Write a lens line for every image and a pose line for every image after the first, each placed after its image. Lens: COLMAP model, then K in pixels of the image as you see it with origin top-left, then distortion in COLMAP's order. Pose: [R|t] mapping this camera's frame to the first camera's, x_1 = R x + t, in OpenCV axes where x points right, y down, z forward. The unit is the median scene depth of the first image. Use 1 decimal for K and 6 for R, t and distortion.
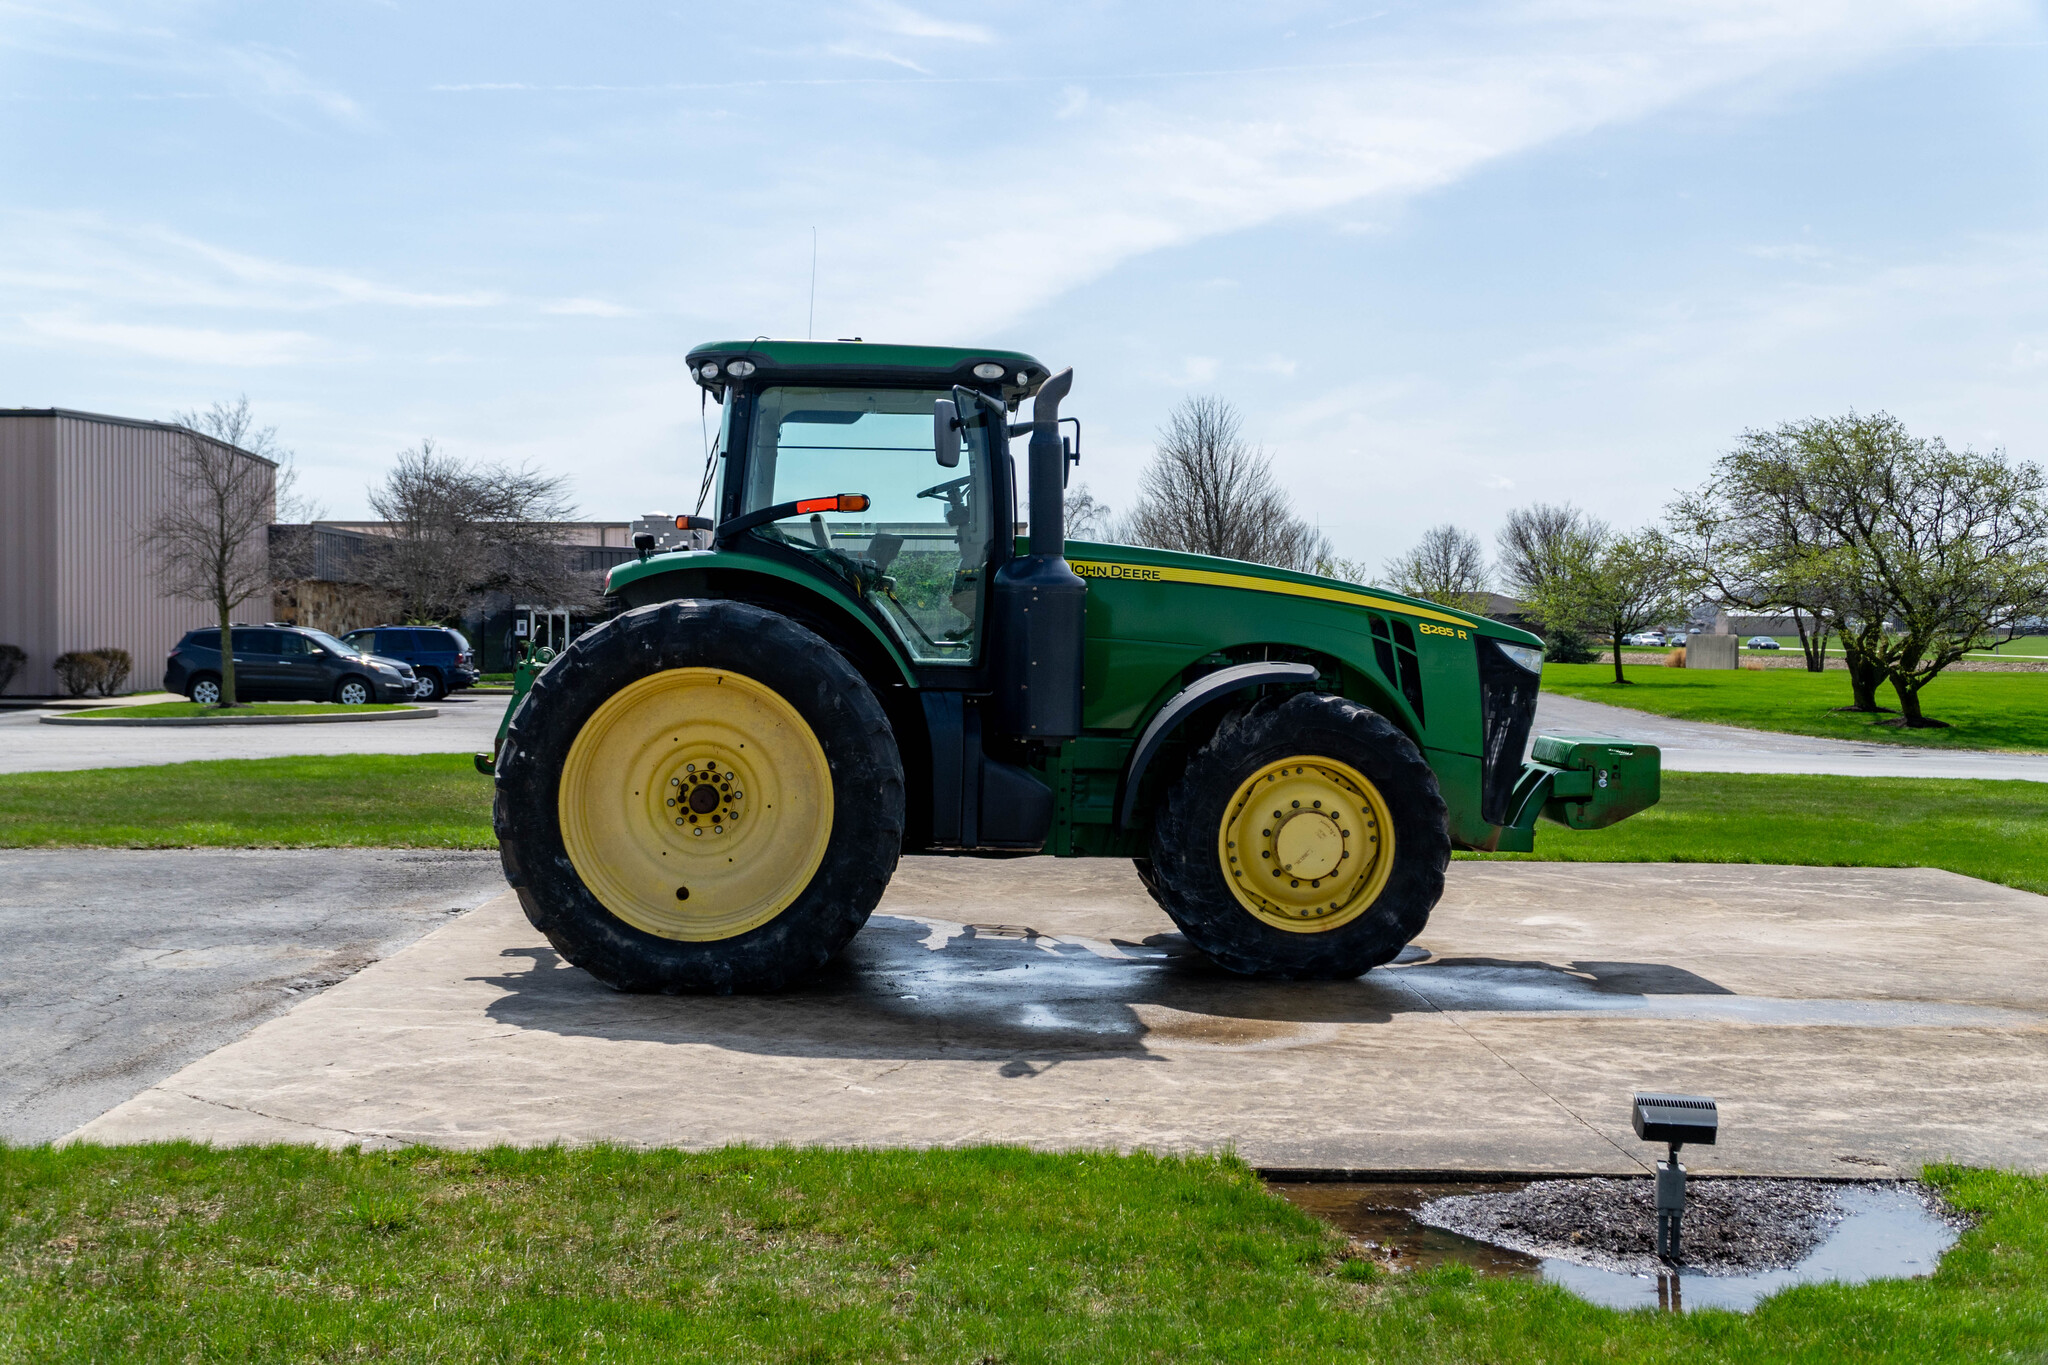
lens RADIAL K [[2279.6, 0, 1024.0], [0, 2279.6, 682.5], [0, 0, 1]] dist [0.047958, 0.002420]
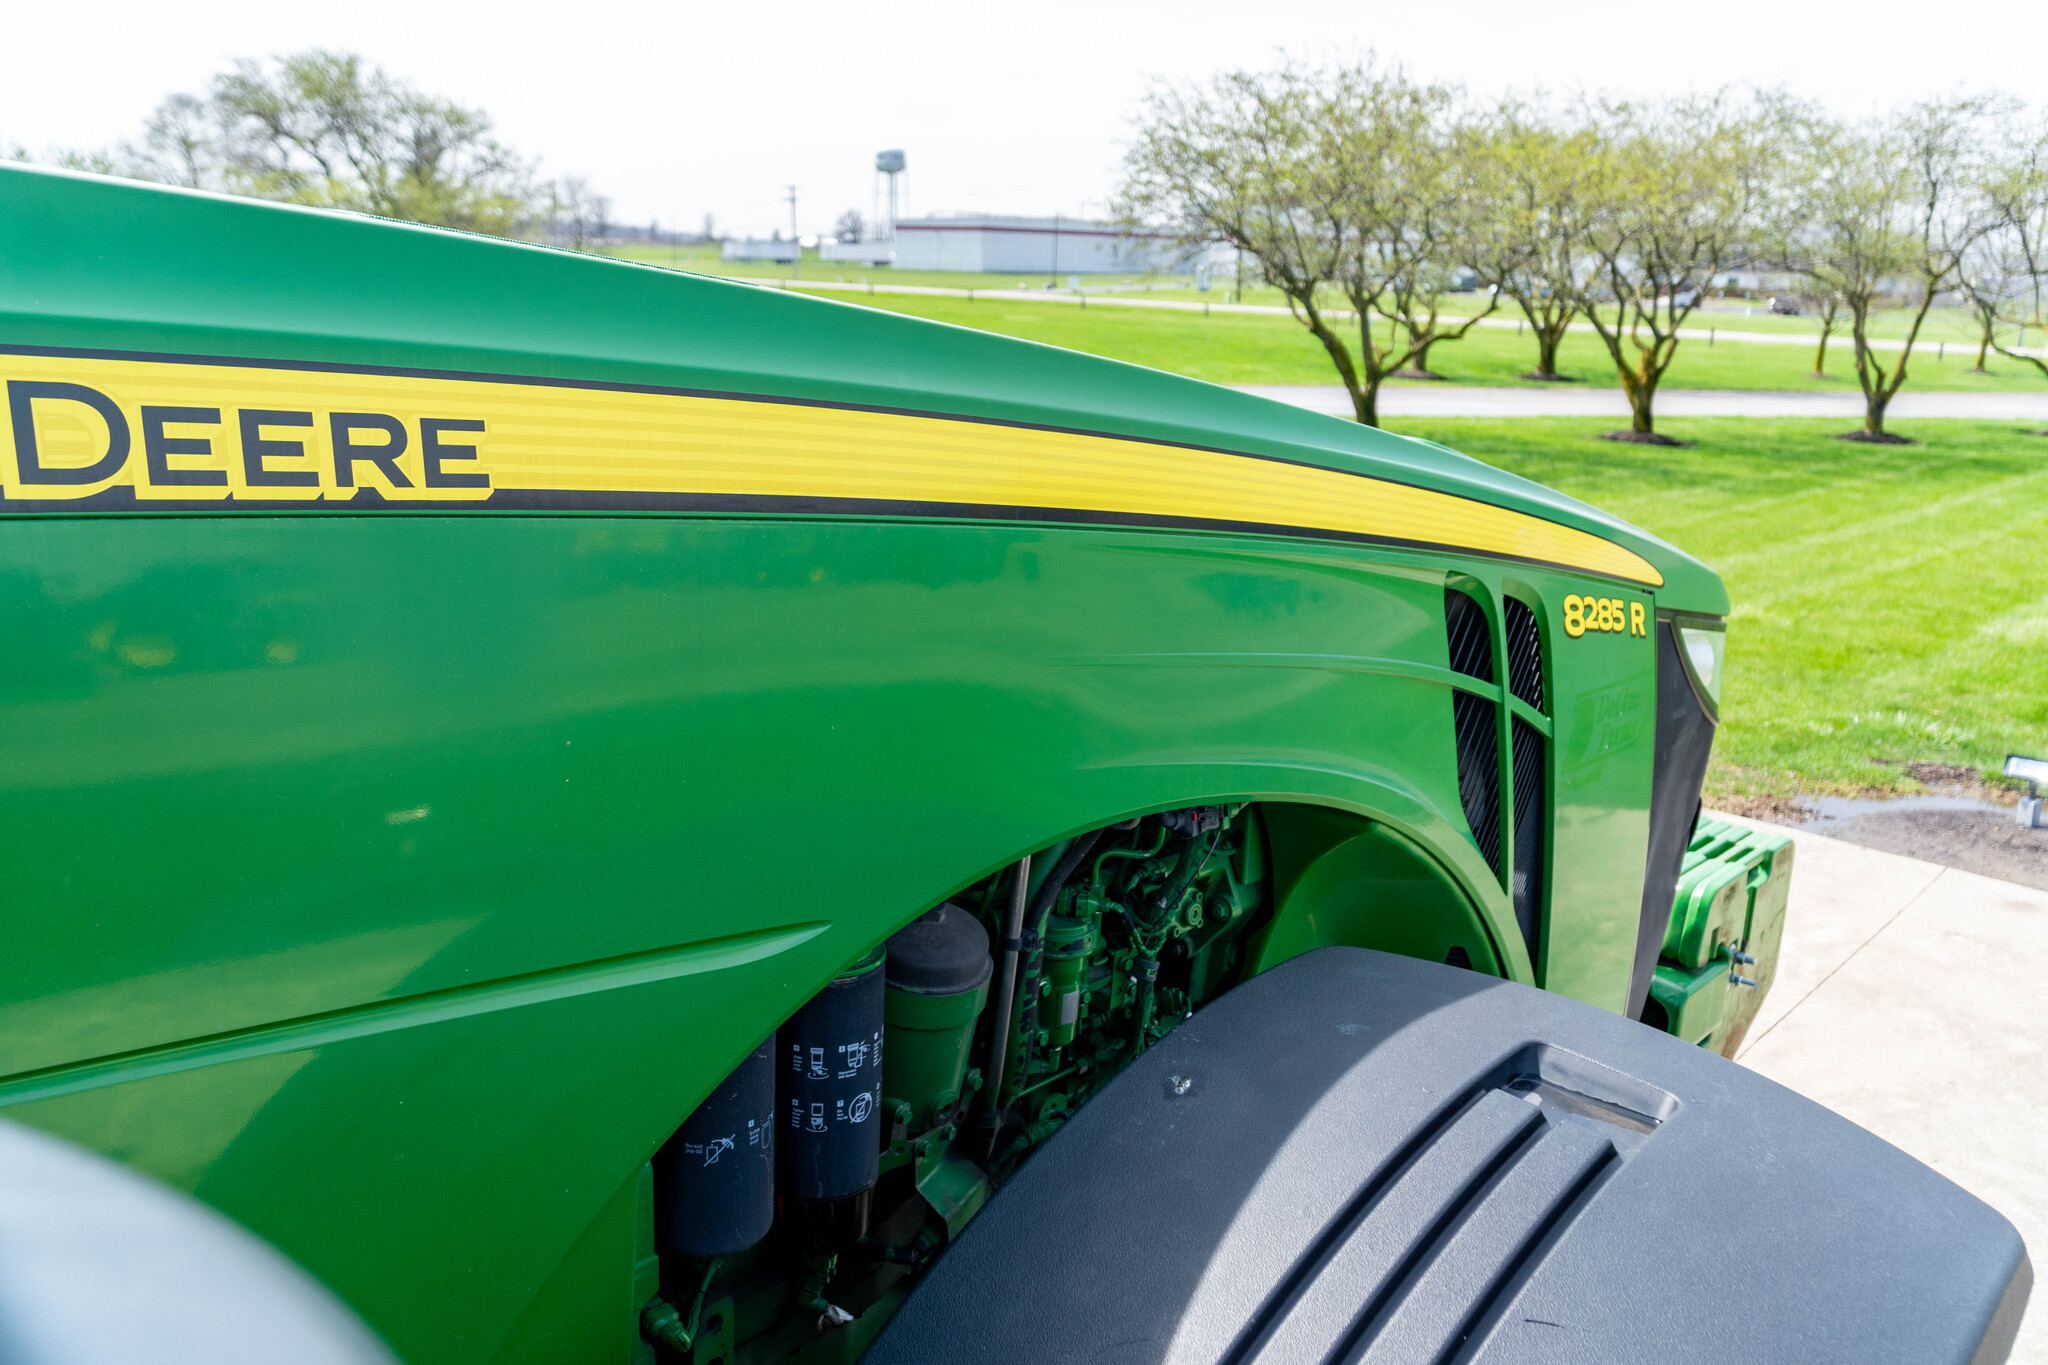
lens RADIAL K [[1636.4, 0, 1024.0], [0, 1636.4, 682.5], [0, 0, 1]] dist [-0.028231, 0.059261]
pose [[0.687799, -0.167721, 0.706260, 0.017409], [-0.008916, 0.970916, 0.239254, -0.058485], [-0.725847, -0.170855, 0.666299, 0.962359]]
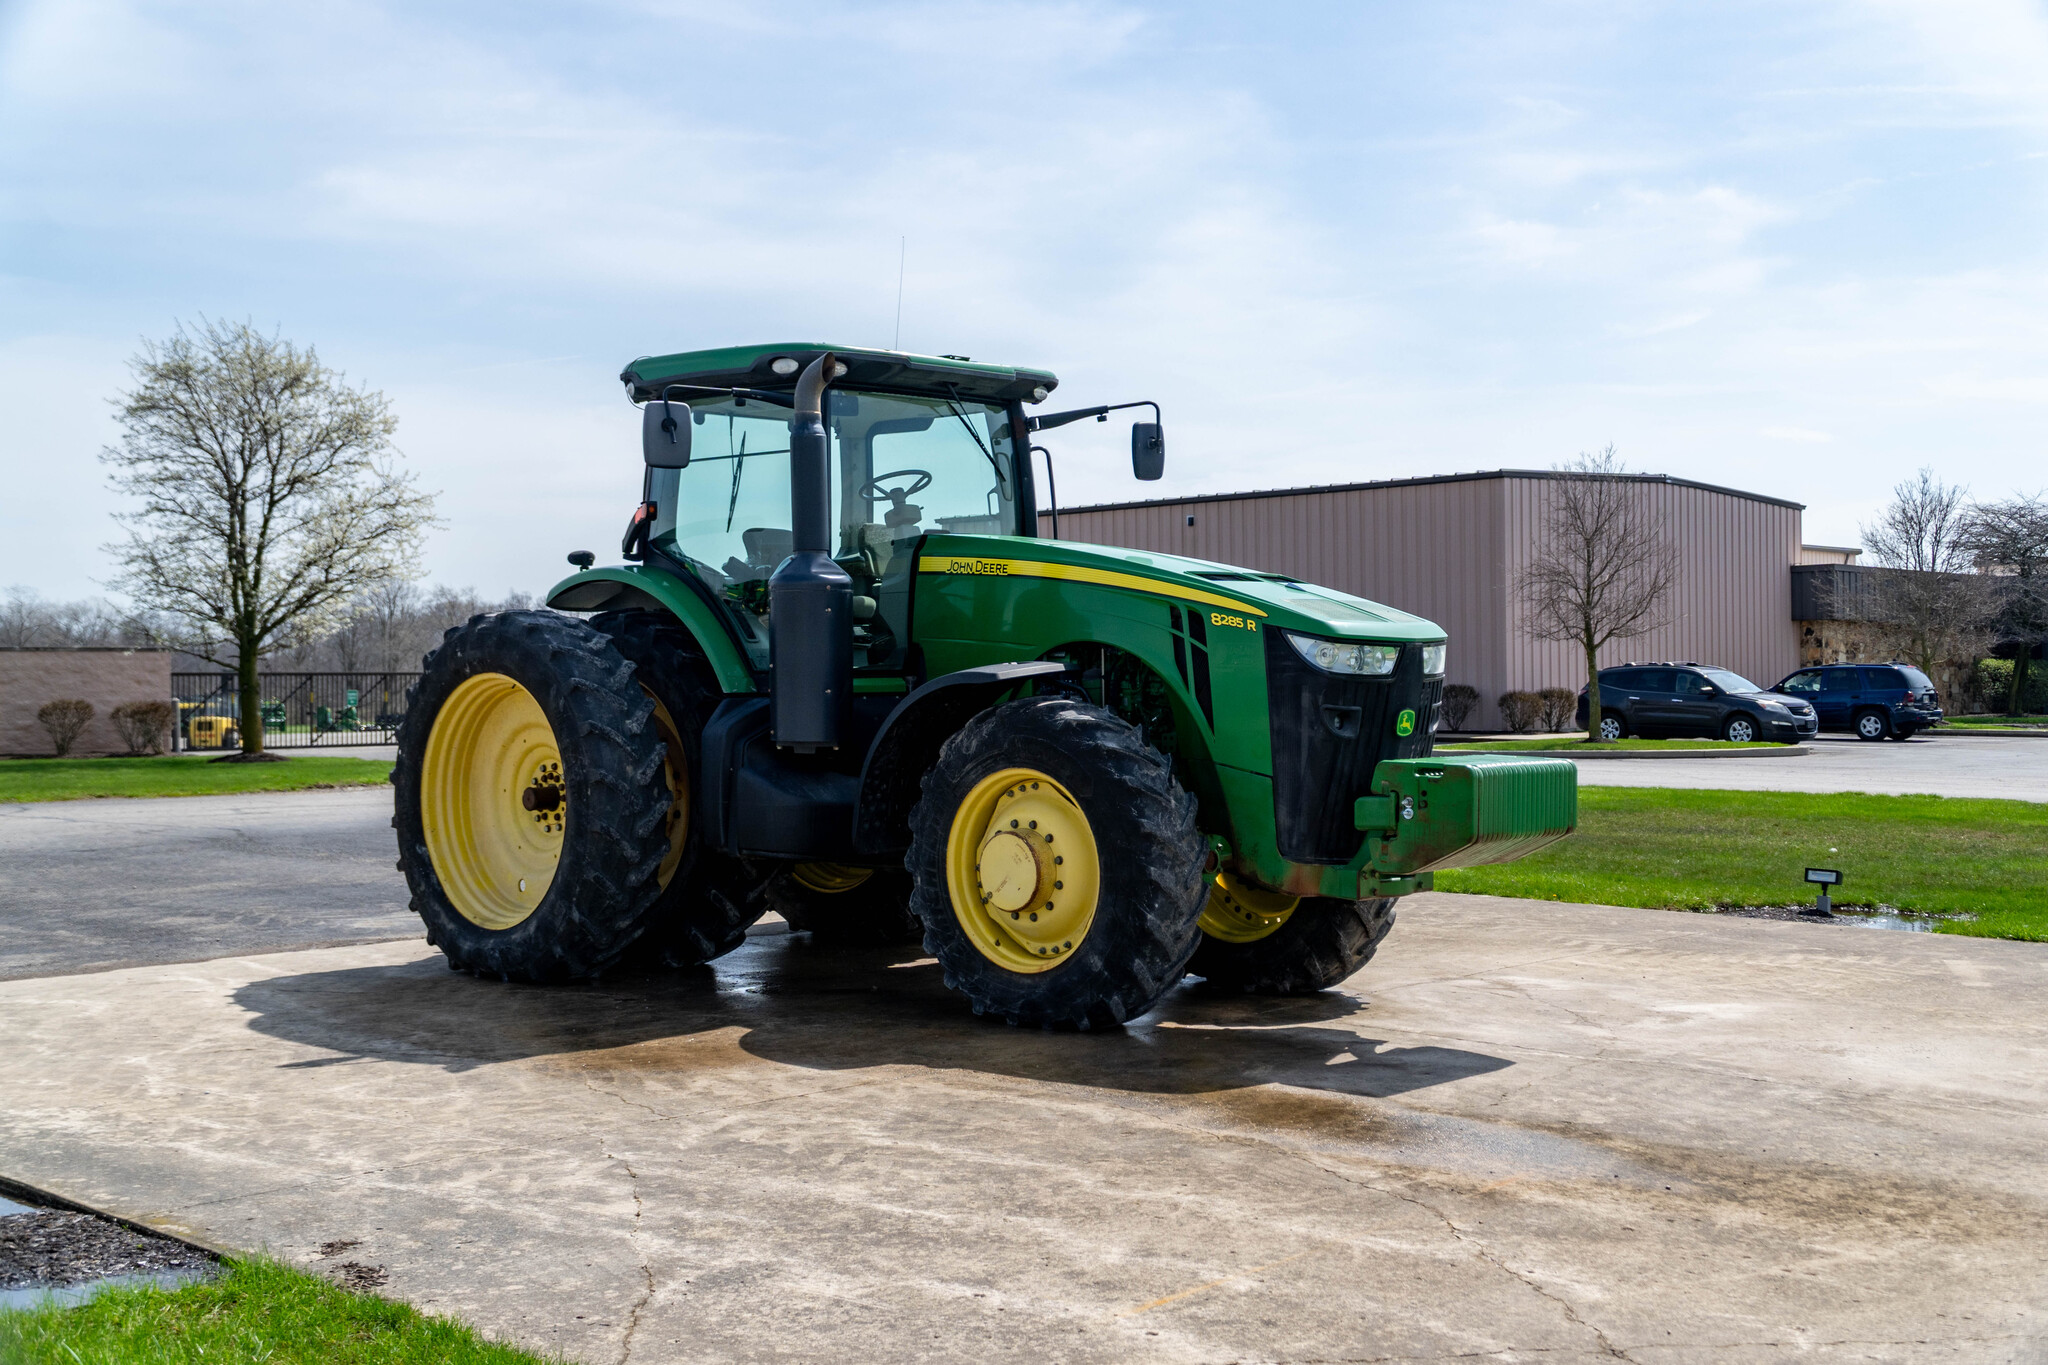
lens RADIAL K [[2210.6, 0, 1034.2], [0, 2210.6, 680.9], [0, 0, 1]] dist [0.055478, 0.023493]
pose [[0.719077, -0.010422, -0.694853, 0.707958], [-0.004449, 0.999798, -0.019599, 0.015215], [0.694917, 0.017185, 0.718885, 0.395361]]
